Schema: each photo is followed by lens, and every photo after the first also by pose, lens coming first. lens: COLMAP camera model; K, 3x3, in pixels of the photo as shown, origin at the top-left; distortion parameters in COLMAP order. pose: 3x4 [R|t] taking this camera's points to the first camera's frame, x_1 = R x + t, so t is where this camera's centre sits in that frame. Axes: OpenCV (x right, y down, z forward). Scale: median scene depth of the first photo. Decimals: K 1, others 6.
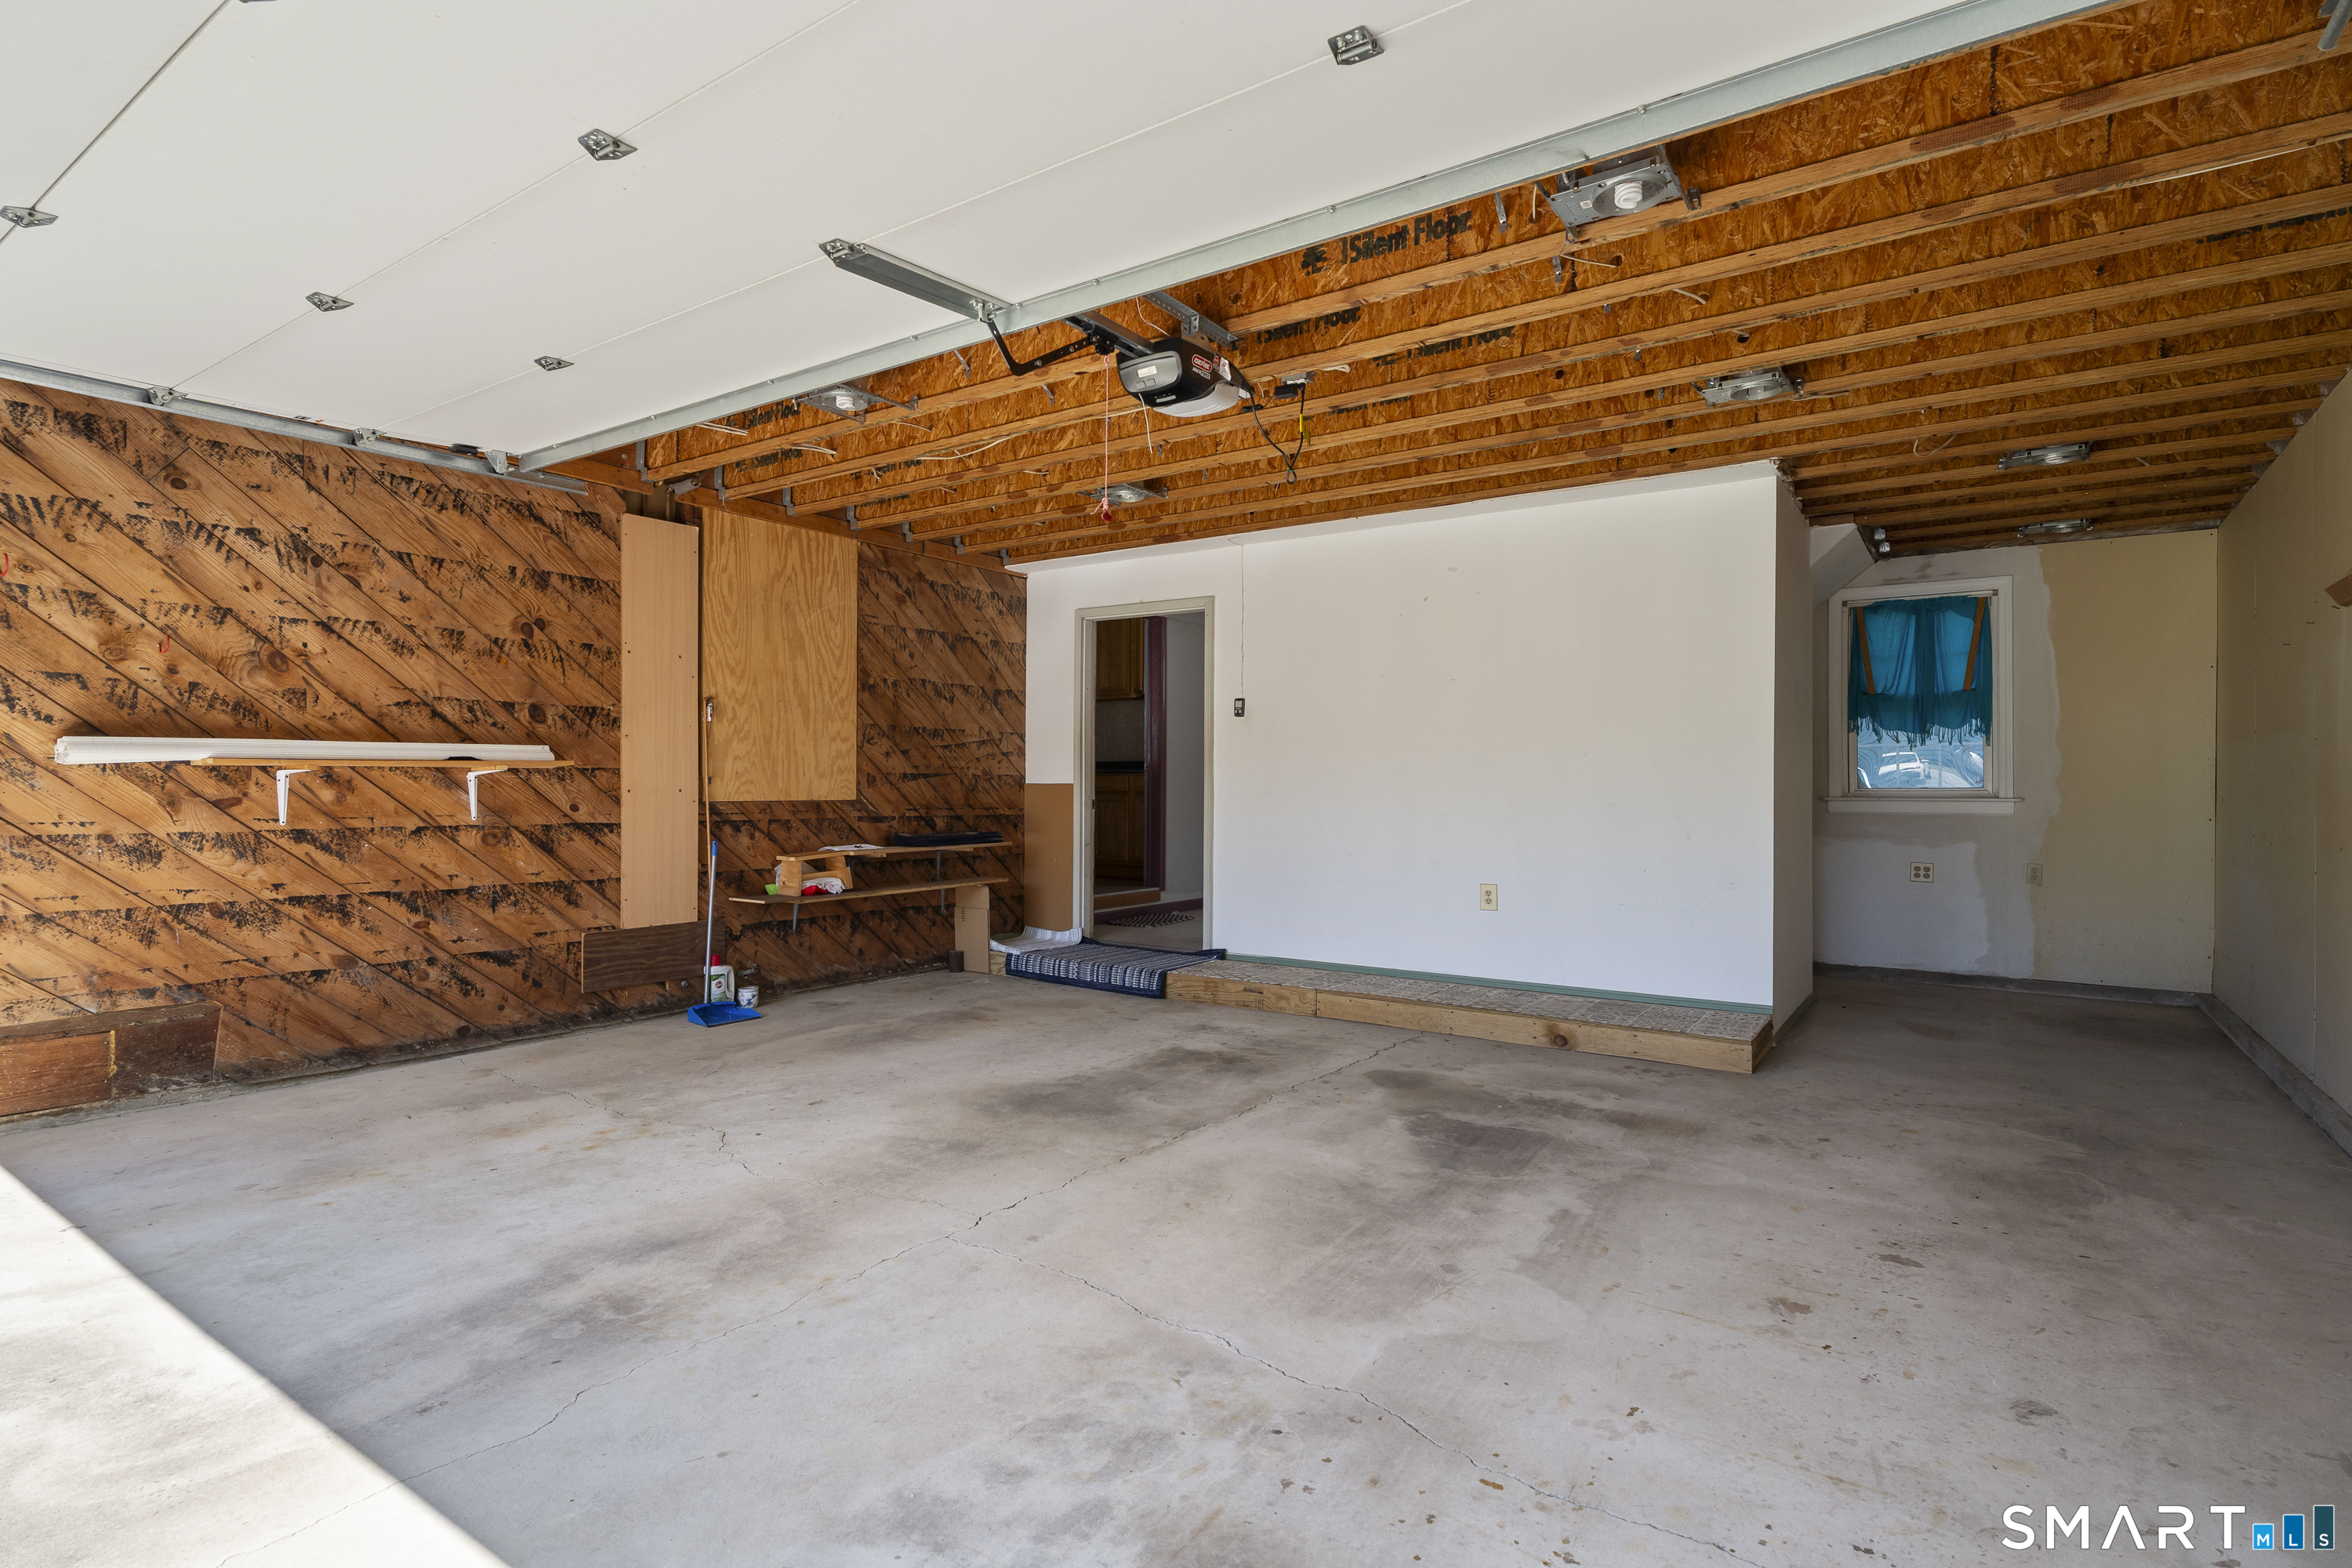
lens RADIAL K [[1256.2, 0, 1176.6], [0, 1256.2, 778.7], [0, 0, 1]] dist [-0.002125, 0.000135]
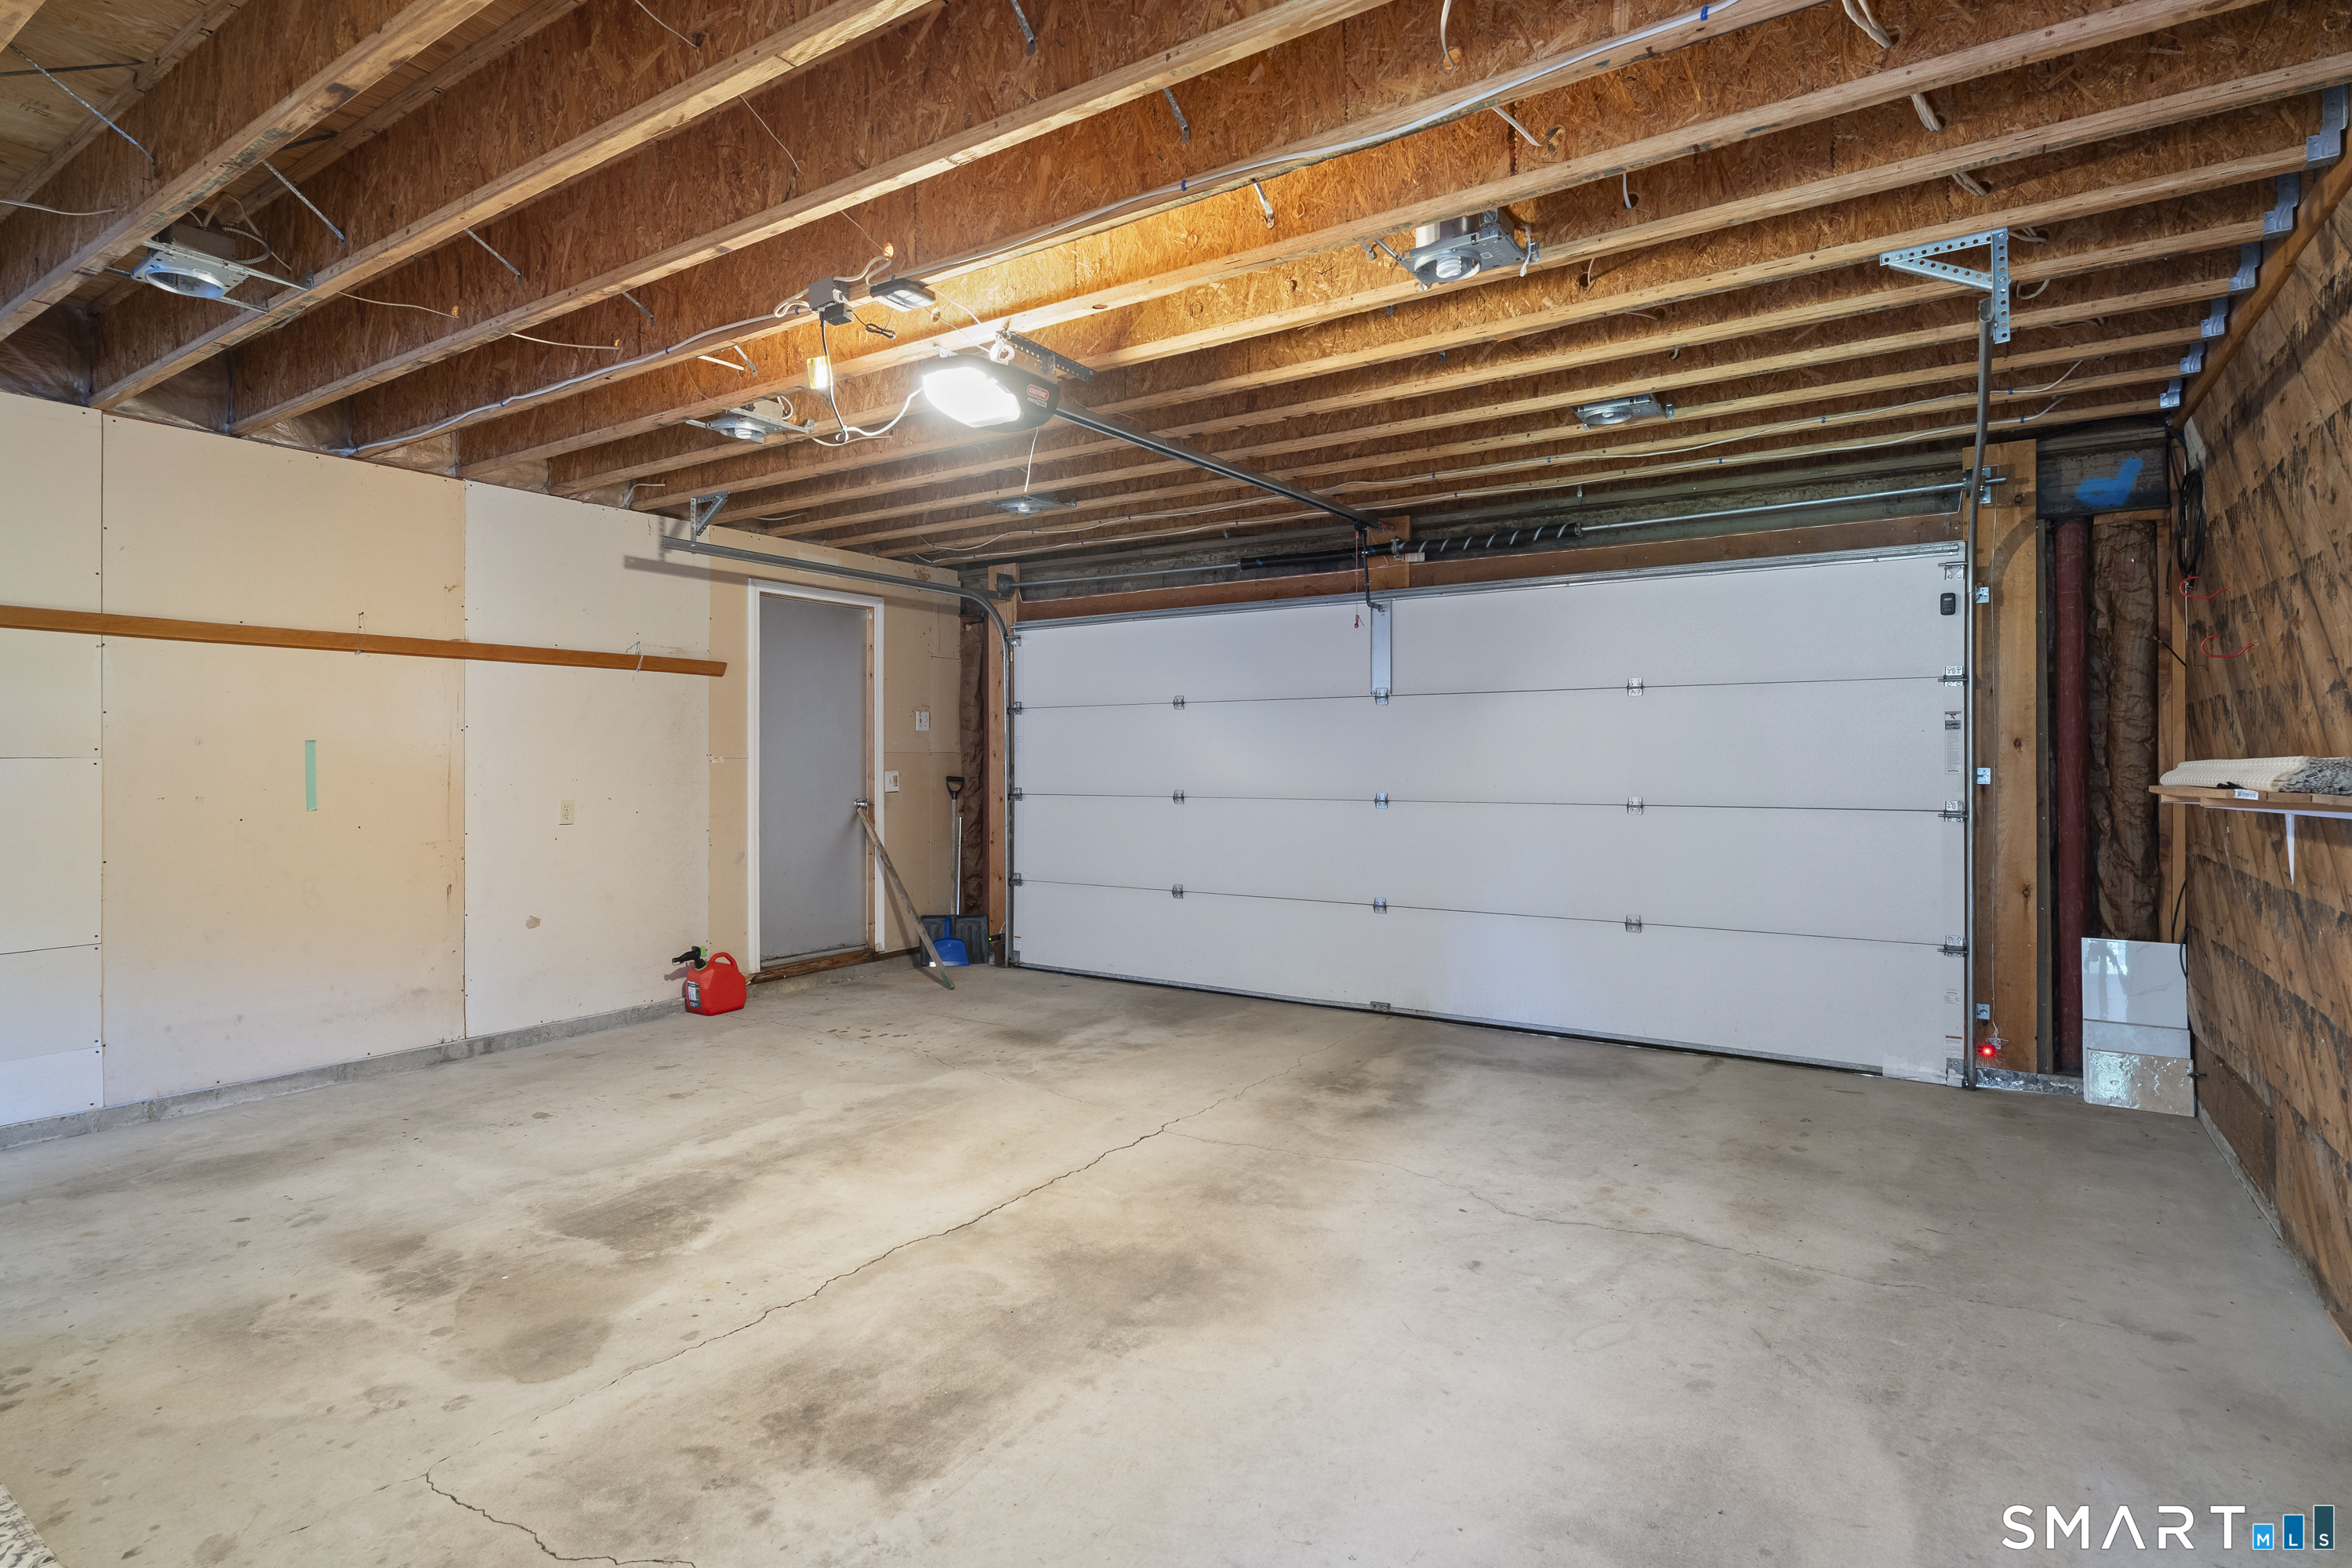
lens RADIAL K [[1256.2, 0, 1177.0], [0, 1256.2, 775.6], [0, 0, 1]] dist [-0.002125, 0.000135]
pose [[-0.999596, -0.002310, -0.028325, -0.107862], [-0.002504, 0.999974, 0.006816, -0.028232], [0.028309, 0.006884, -0.999576, 1.894869]]
